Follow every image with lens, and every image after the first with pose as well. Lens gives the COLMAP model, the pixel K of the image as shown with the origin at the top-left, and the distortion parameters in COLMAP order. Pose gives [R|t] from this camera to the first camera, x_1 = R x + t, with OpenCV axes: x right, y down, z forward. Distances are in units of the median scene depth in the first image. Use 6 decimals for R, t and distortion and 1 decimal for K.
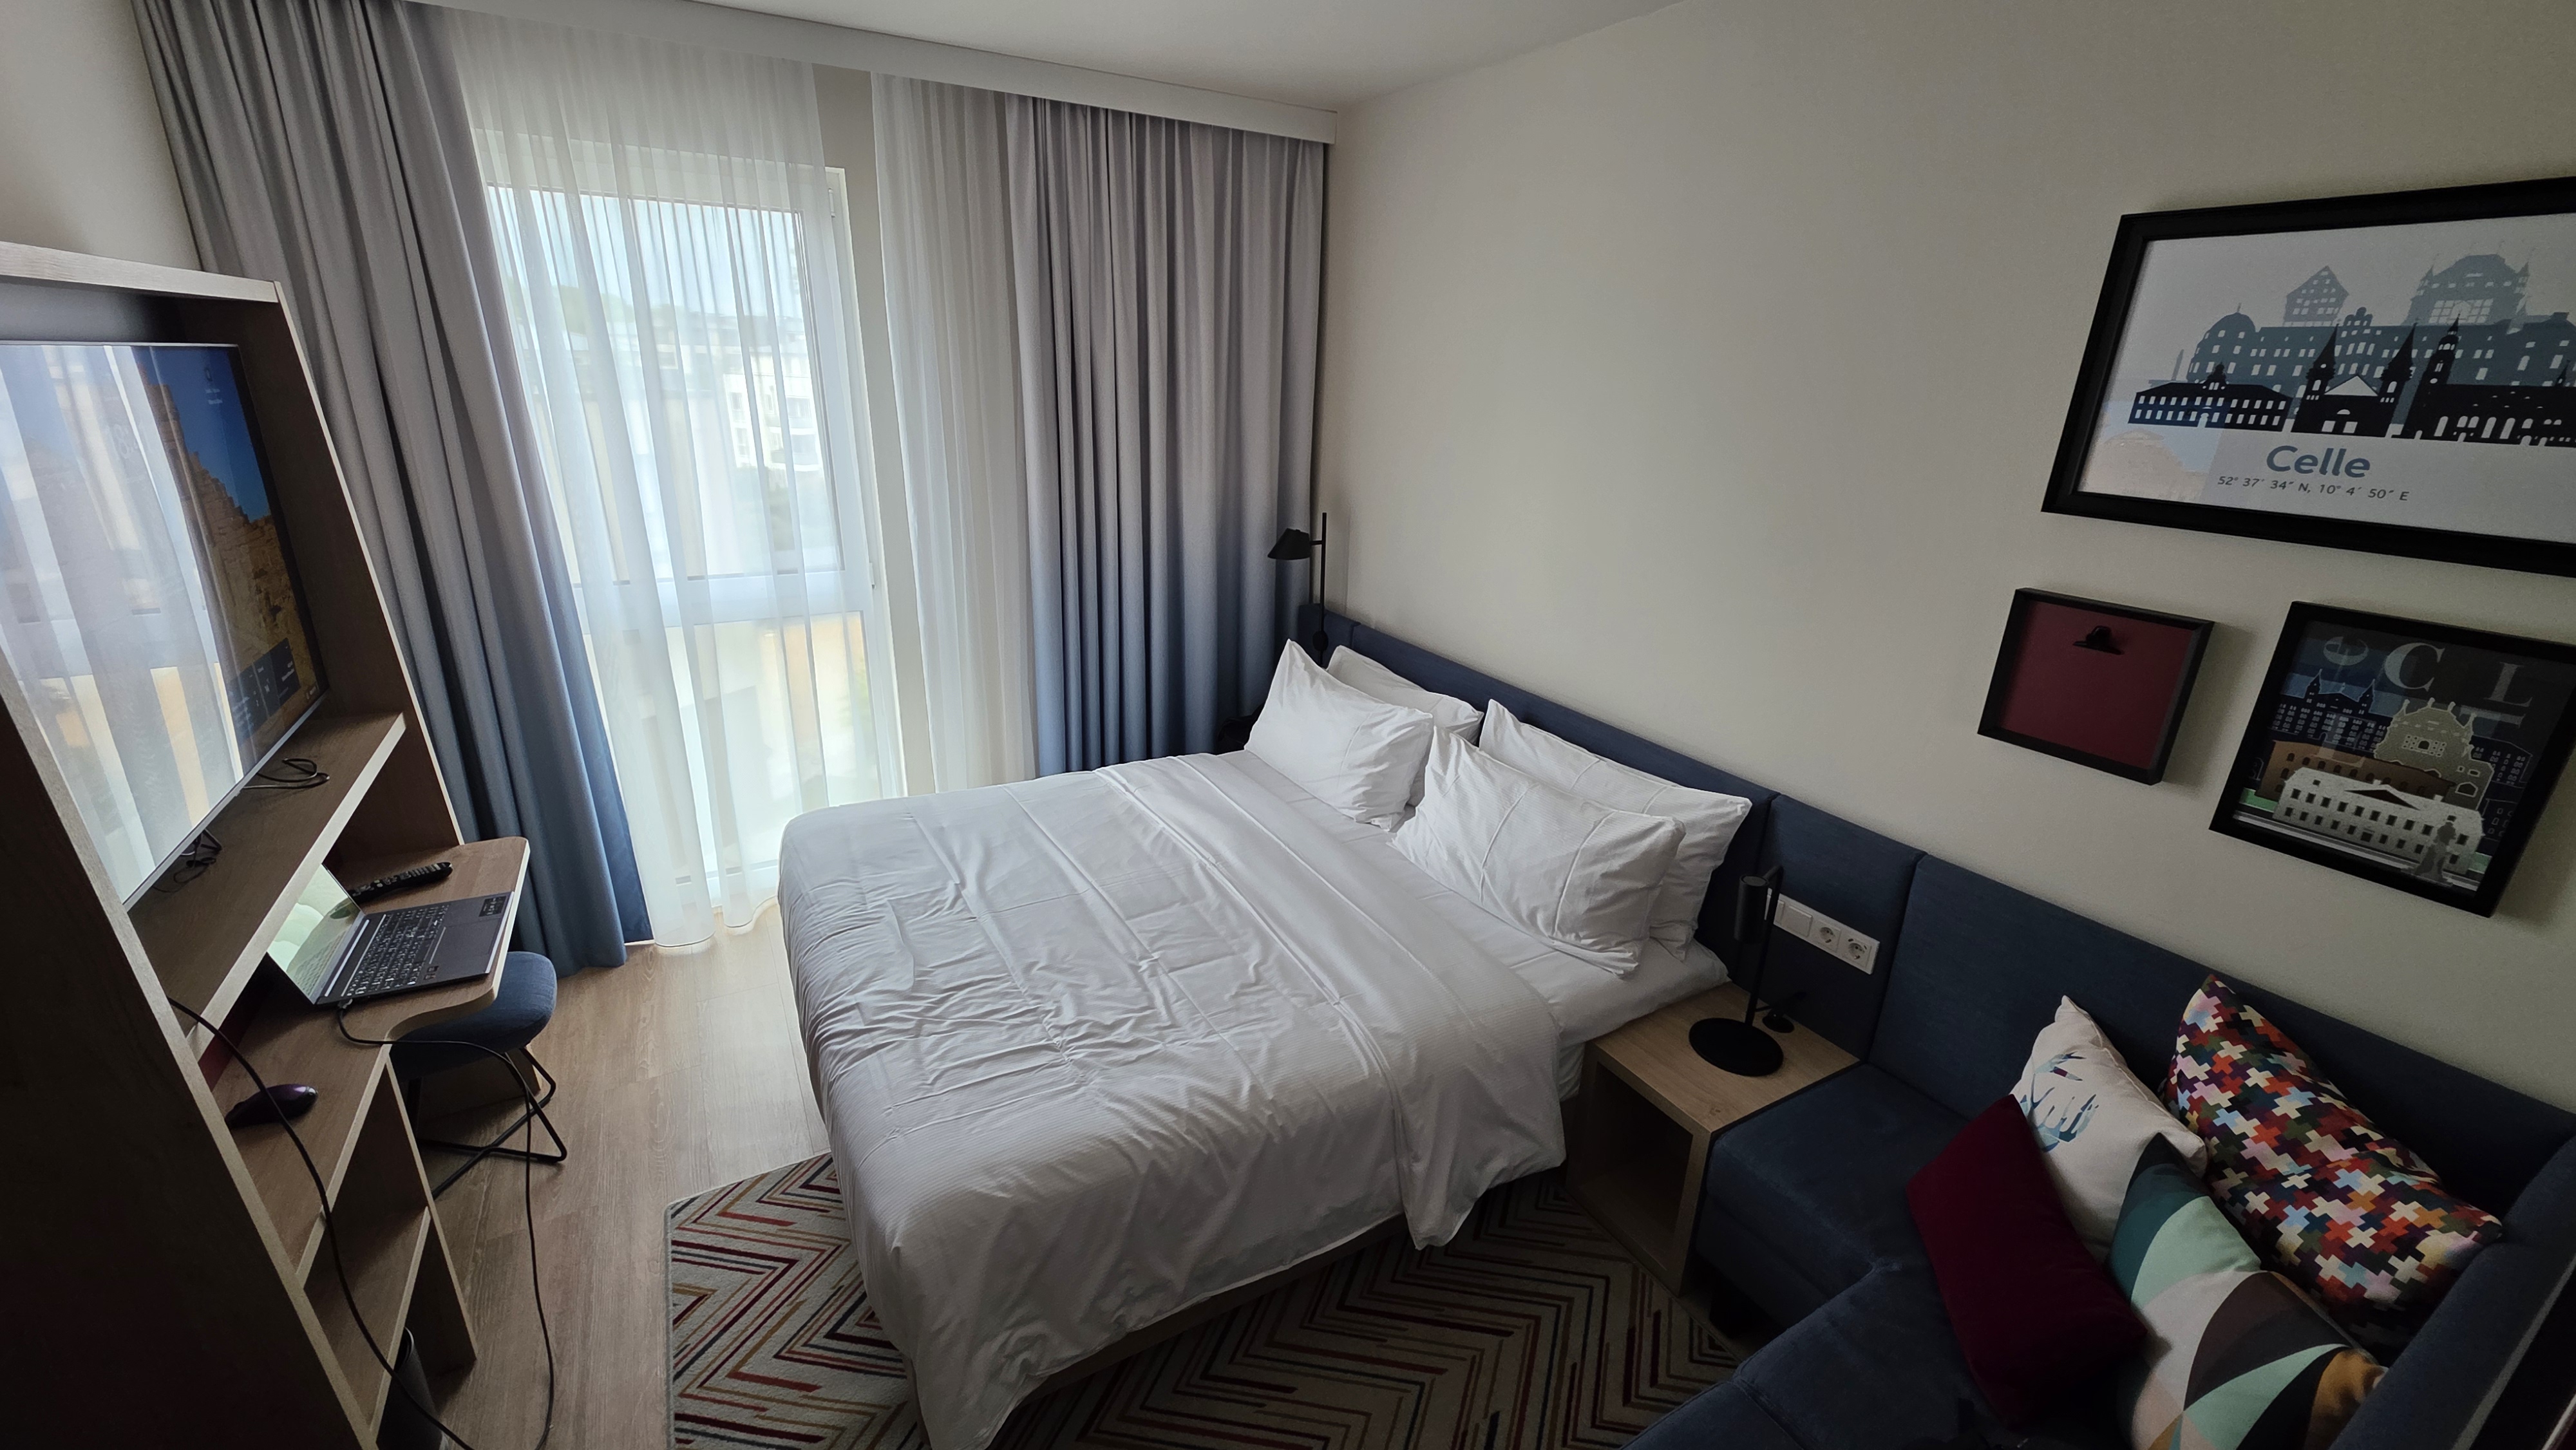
lens RADIAL K [[1022.4, 0, 1288.0], [0, 1022.4, 725.0], [0, 0, 1]] dist [0.000317, 0.000035]
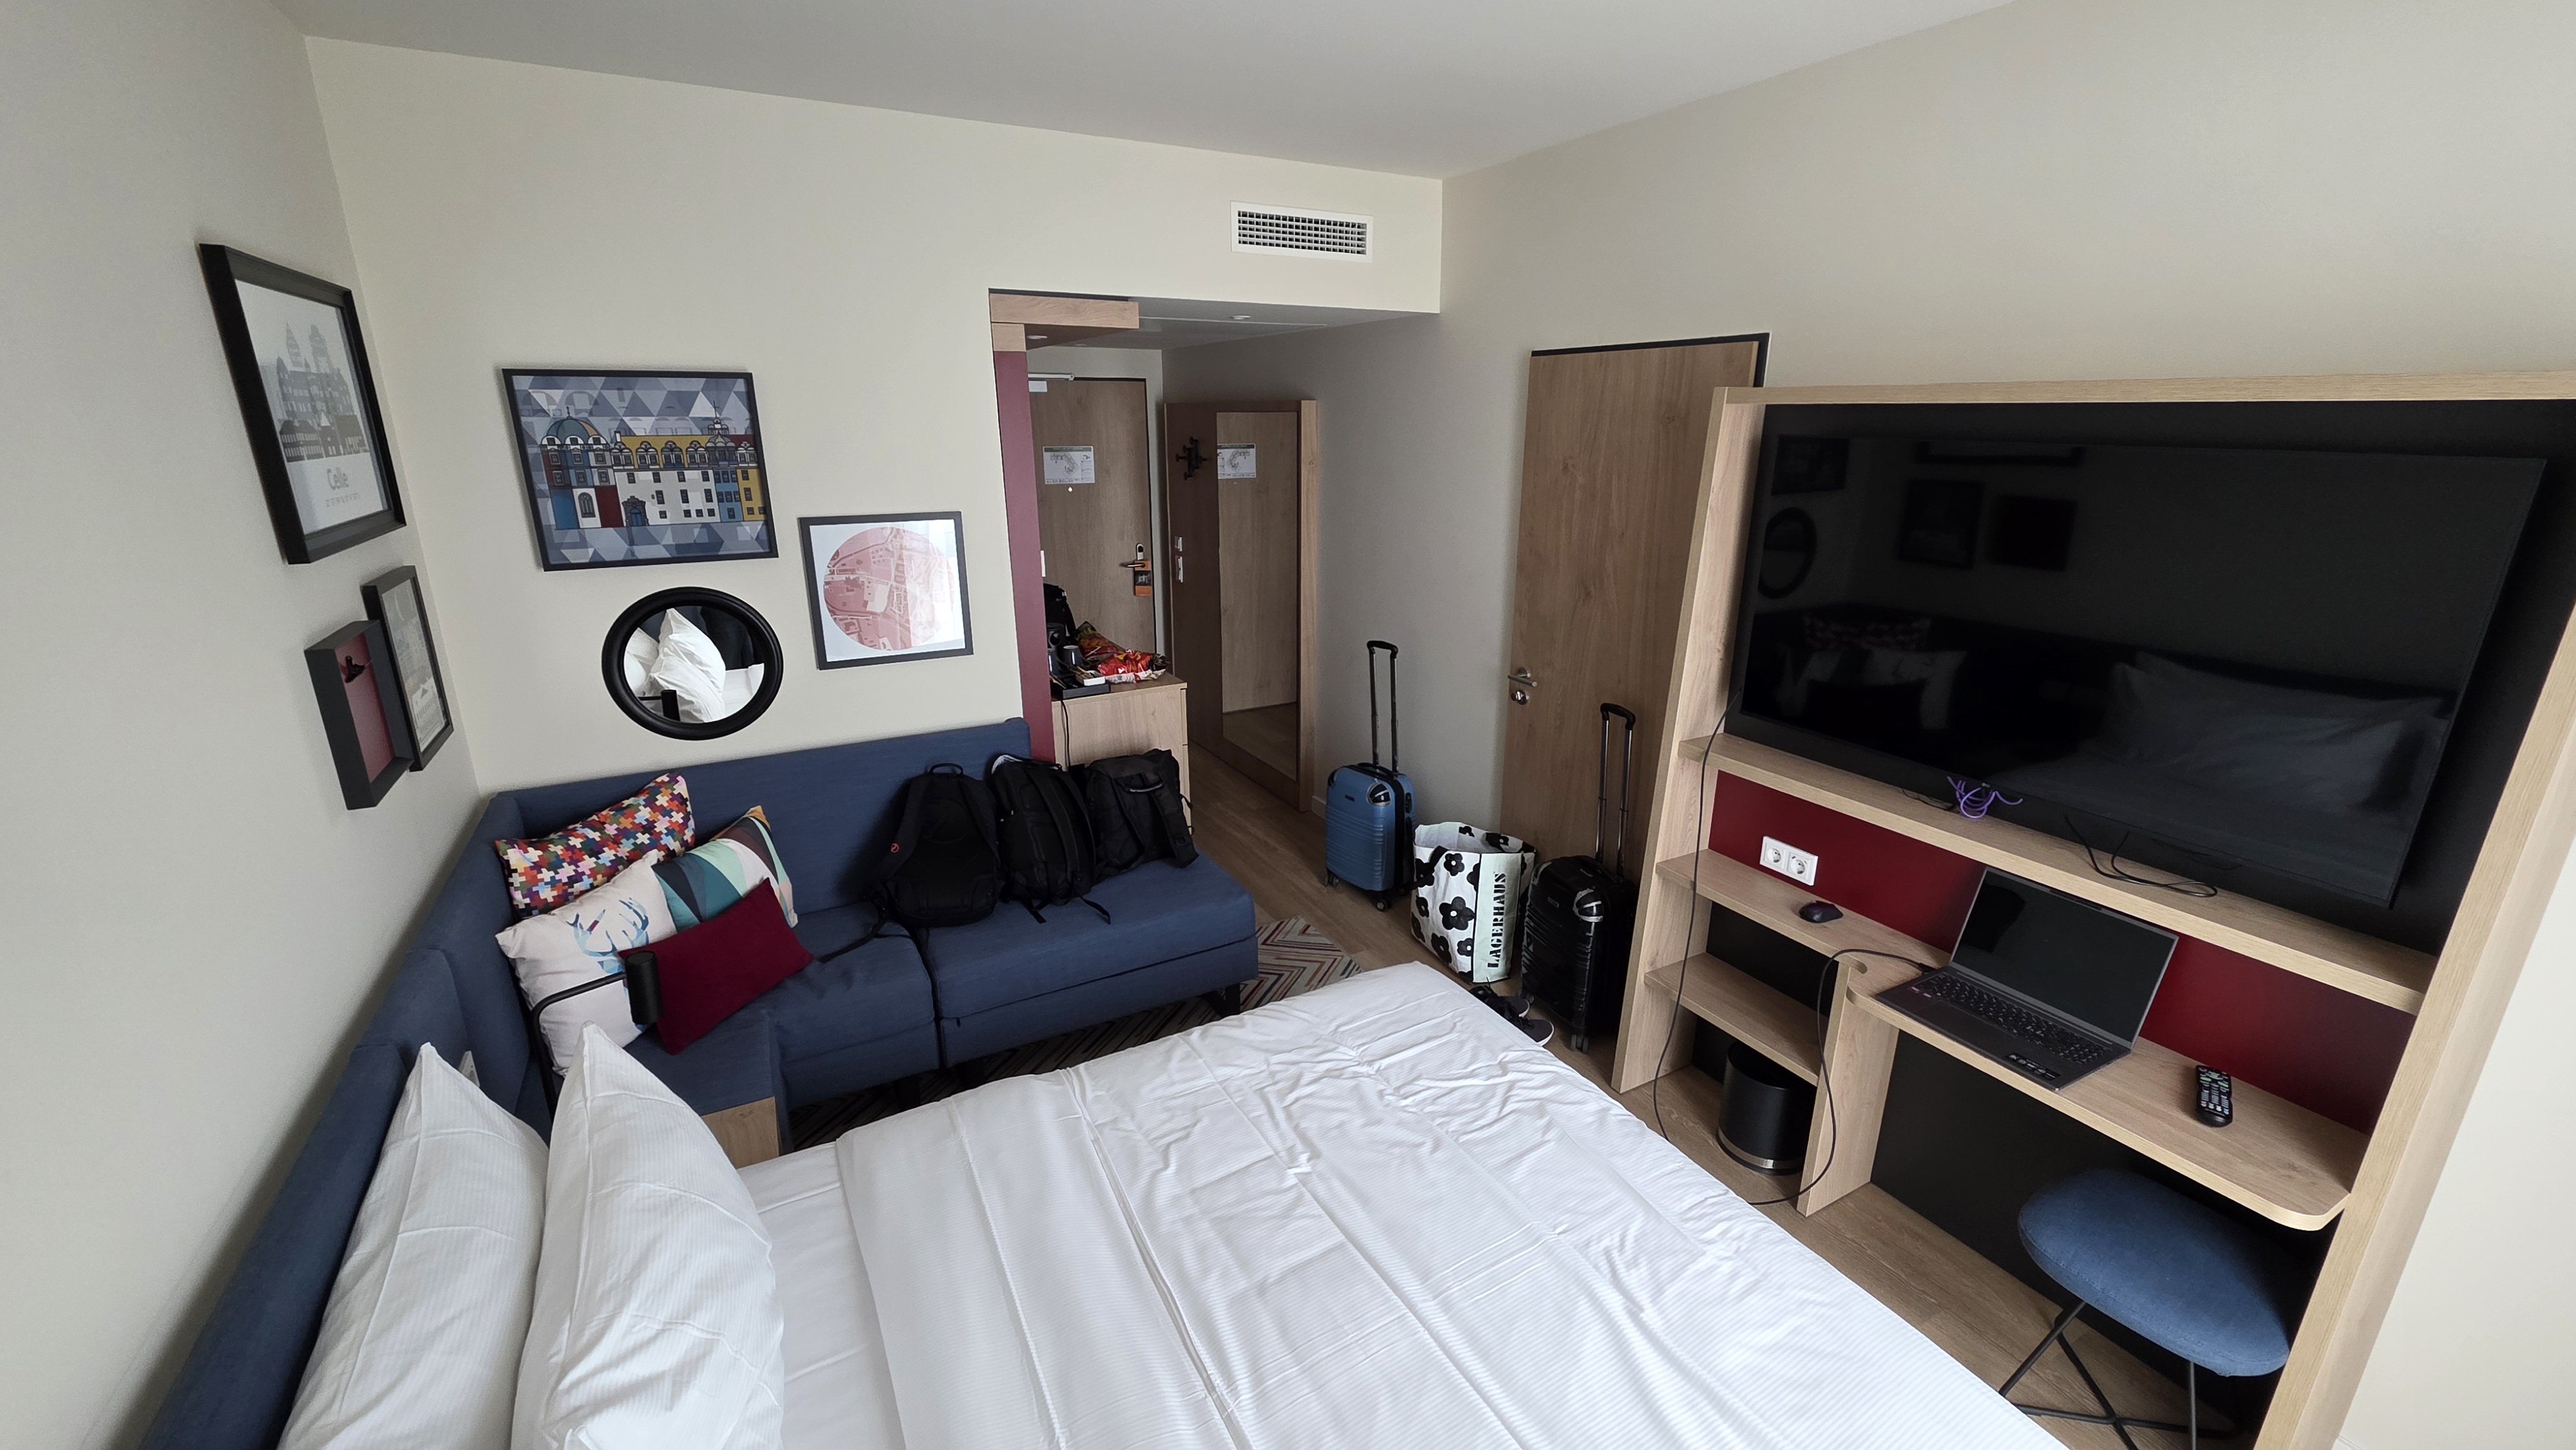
lens RADIAL K [[1022.4, 0, 1288.0], [0, 1022.4, 725.0], [0, 0, 1]] dist [0.000317, 0.000035]
pose [[-0.999091, -0.040150, 0.014347, -0.132854], [-0.023610, 0.801171, 0.597969, -0.563781], [-0.035503, 0.597087, -0.801391, 1.528320]]
